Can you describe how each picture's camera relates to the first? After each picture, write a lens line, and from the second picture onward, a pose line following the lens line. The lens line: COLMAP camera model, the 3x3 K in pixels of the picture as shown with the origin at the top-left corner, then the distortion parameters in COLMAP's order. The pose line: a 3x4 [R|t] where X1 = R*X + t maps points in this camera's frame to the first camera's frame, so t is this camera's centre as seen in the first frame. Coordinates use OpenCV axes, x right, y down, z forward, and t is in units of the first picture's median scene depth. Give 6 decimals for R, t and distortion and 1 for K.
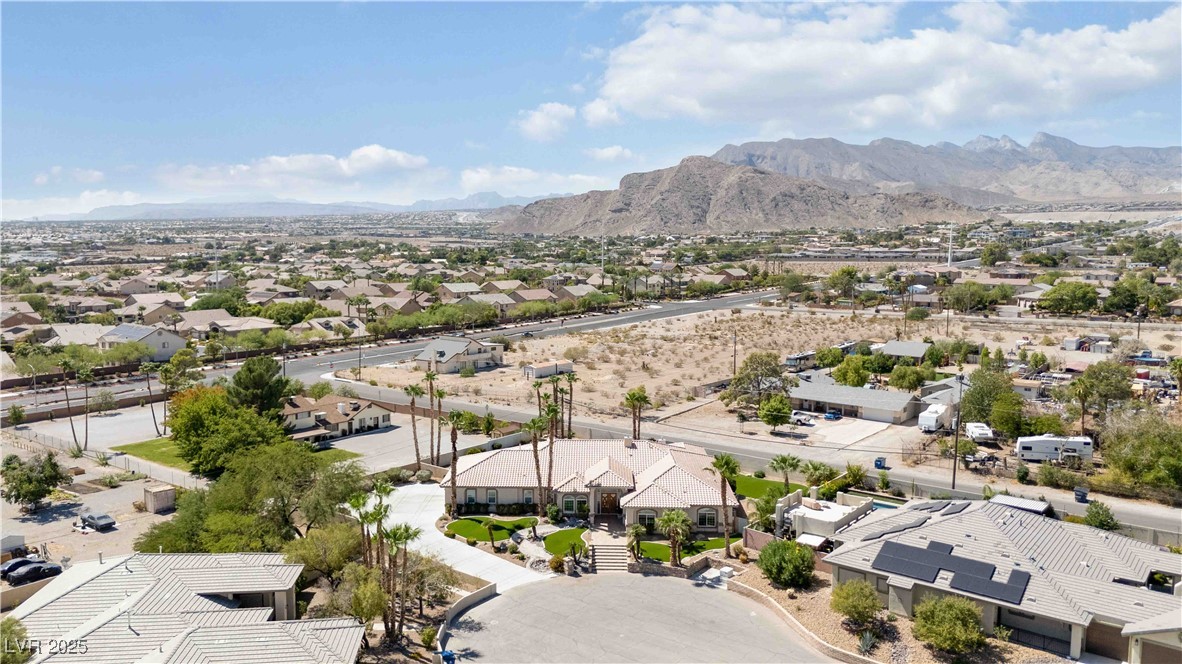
lens RADIAL K [[877.4, 0, 591.0], [0, 877.4, 332.0], [0, 0, 1]] dist [0.083081, -0.084475]
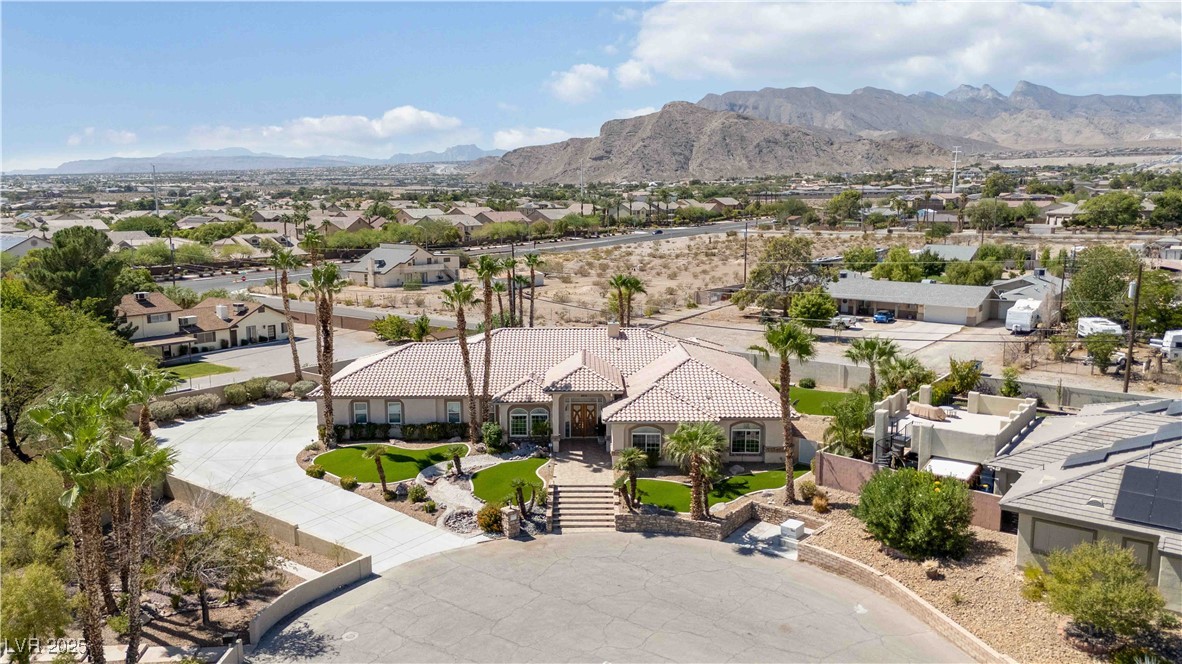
lens RADIAL K [[877.4, 0, 591.0], [0, 877.4, 332.0], [0, 0, 1]] dist [0.083081, -0.084475]
pose [[0.999751, -0.008661, 0.020582, 0.009348], [0.007582, 0.998622, 0.051929, 0.070227], [-0.021004, -0.051760, 0.998439, 0.269537]]
